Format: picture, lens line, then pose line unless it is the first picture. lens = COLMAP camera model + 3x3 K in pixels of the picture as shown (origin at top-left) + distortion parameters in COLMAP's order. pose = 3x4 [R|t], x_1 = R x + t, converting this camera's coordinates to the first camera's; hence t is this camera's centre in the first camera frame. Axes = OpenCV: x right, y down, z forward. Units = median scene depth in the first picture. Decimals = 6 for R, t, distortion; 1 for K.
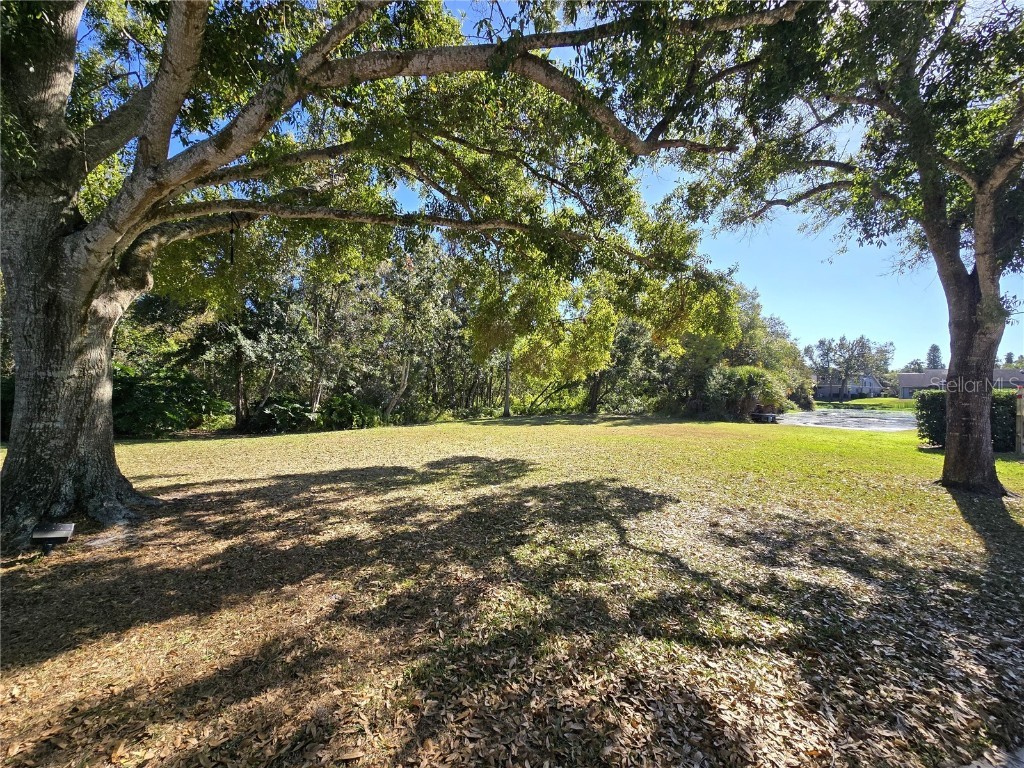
lens RADIAL K [[421.6, 0, 513.1], [0, 421.6, 391.1], [0, 0, 1]] dist [-0.001729, -0.000227]
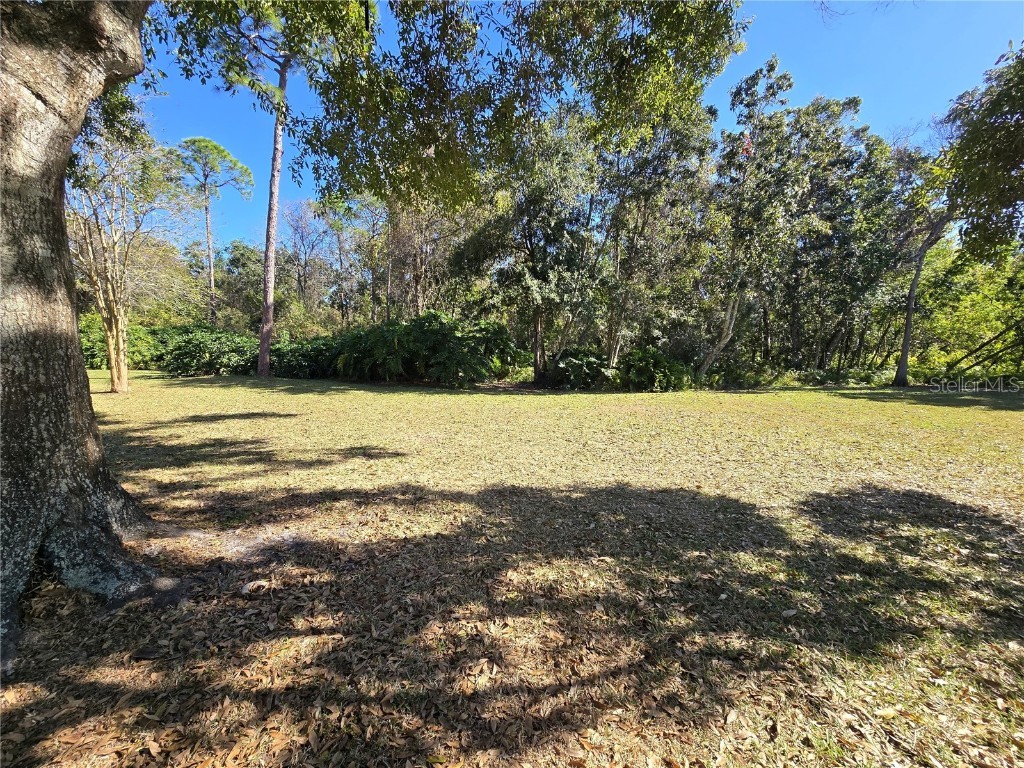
lens RADIAL K [[421.6, 0, 513.1], [0, 421.6, 391.1], [0, 0, 1]] dist [-0.001729, -0.000227]
pose [[0.764029, 0.072270, -0.641122, -0.076902], [-0.005012, 0.994341, 0.106113, 0.007893], [0.645163, -0.077860, 0.760068, 0.228478]]
